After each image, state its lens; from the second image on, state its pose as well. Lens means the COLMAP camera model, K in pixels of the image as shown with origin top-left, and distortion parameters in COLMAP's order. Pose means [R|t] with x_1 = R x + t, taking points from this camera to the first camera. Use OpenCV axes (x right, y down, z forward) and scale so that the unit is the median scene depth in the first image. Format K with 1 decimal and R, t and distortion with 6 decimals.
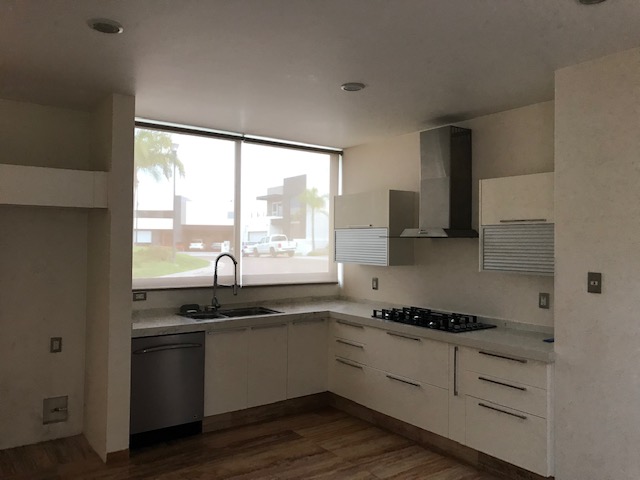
lens RADIAL K [[530.4, 0, 318.6], [0, 530.4, 236.7], [0, 0, 1]] dist [0.040884, -0.014303]
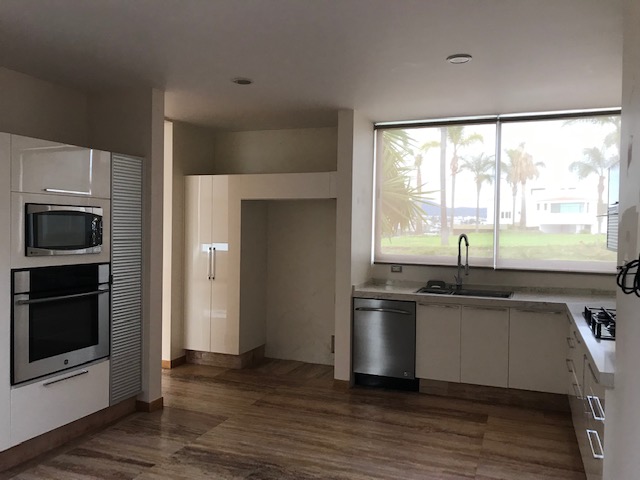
lens RADIAL K [[530.4, 0, 318.6], [0, 530.4, 236.7], [0, 0, 1]] dist [0.040884, -0.014303]
pose [[0.531916, 0.014586, -0.846672, 0.614319], [0.002822, 0.999816, 0.018998, 0.015908], [0.846793, -0.012495, 0.531777, 0.220409]]
